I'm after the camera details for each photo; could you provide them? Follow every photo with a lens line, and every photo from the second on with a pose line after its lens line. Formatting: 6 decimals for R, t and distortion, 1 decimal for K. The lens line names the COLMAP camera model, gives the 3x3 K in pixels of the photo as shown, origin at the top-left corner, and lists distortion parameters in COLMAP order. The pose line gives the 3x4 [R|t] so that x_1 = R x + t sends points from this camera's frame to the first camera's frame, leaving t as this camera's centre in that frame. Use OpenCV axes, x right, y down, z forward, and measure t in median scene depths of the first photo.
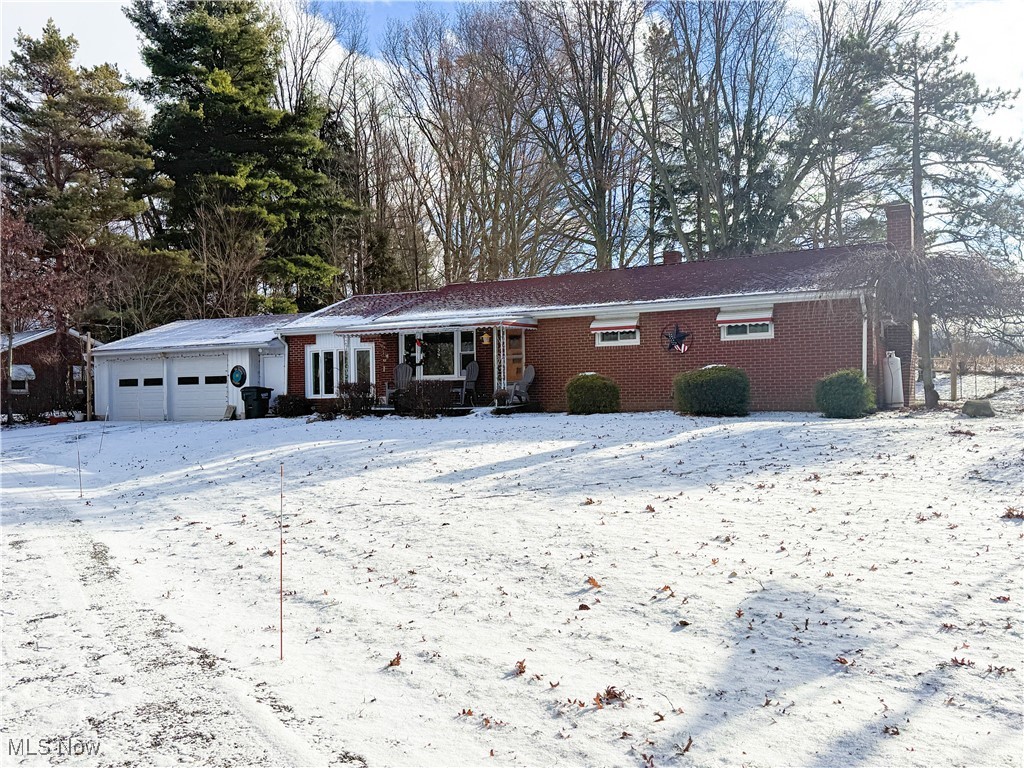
lens RADIAL K [[895.0, 0, 512.2], [0, 895.0, 386.0], [0, 0, 1]] dist [-0.004650, -0.004715]
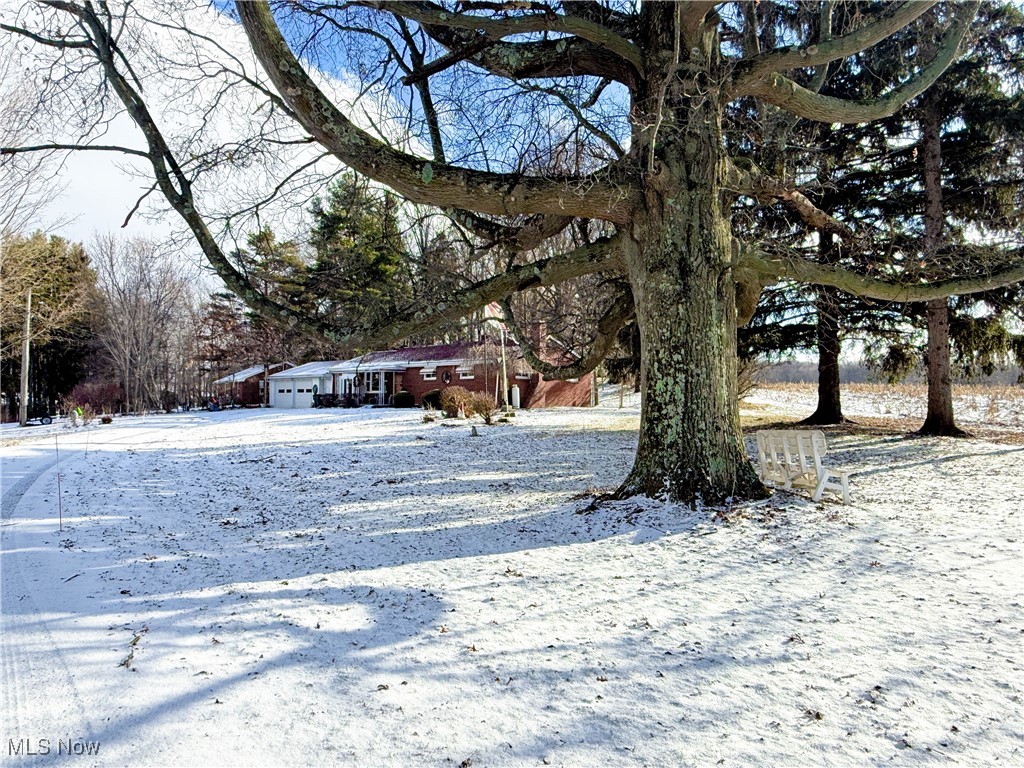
lens RADIAL K [[682.8, 0, 512.3], [0, 682.8, 385.7], [0, 0, 1]] dist [-0.003942, -0.000823]
pose [[0.962856, 0.019151, -0.269335, 0.653180], [-0.024036, 0.999601, -0.014851, -0.006647], [0.268943, 0.020773, 0.962932, -0.537112]]
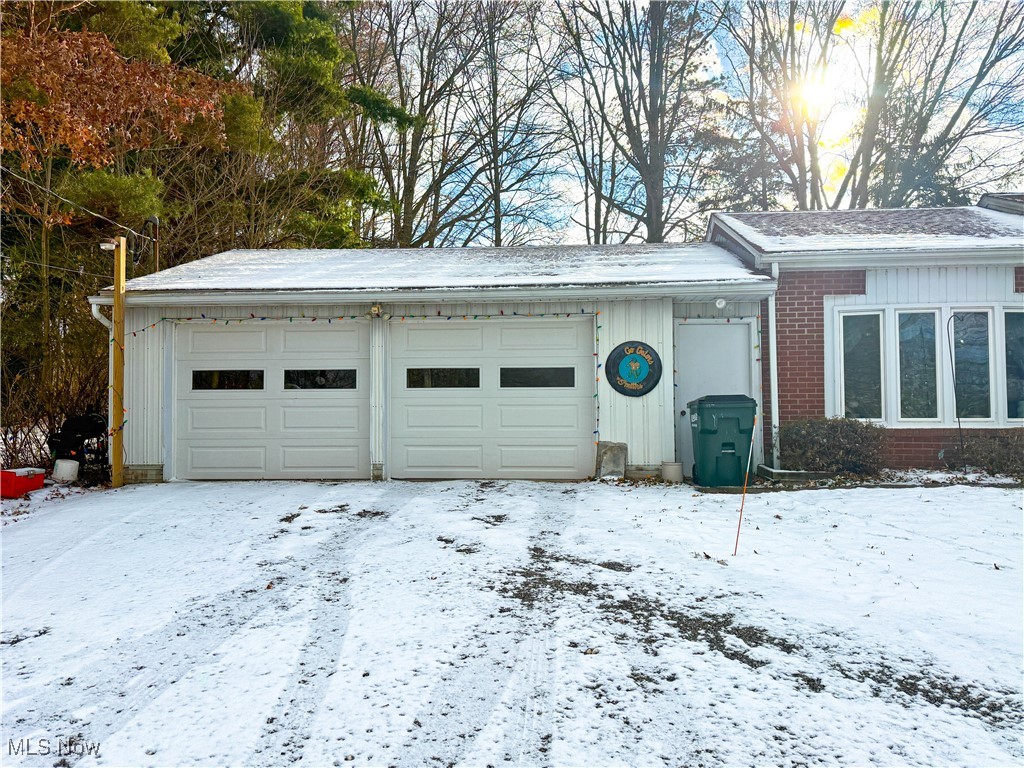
lens RADIAL K [[868.7, 0, 510.4], [0, 868.7, 384.5], [0, 0, 1]] dist [0.103096, 0.000004]
pose [[0.928761, 0.024517, 0.369867, -0.515241], [-0.014701, 0.999462, -0.029334, 0.008508], [-0.370387, 0.021807, 0.928621, 0.685678]]
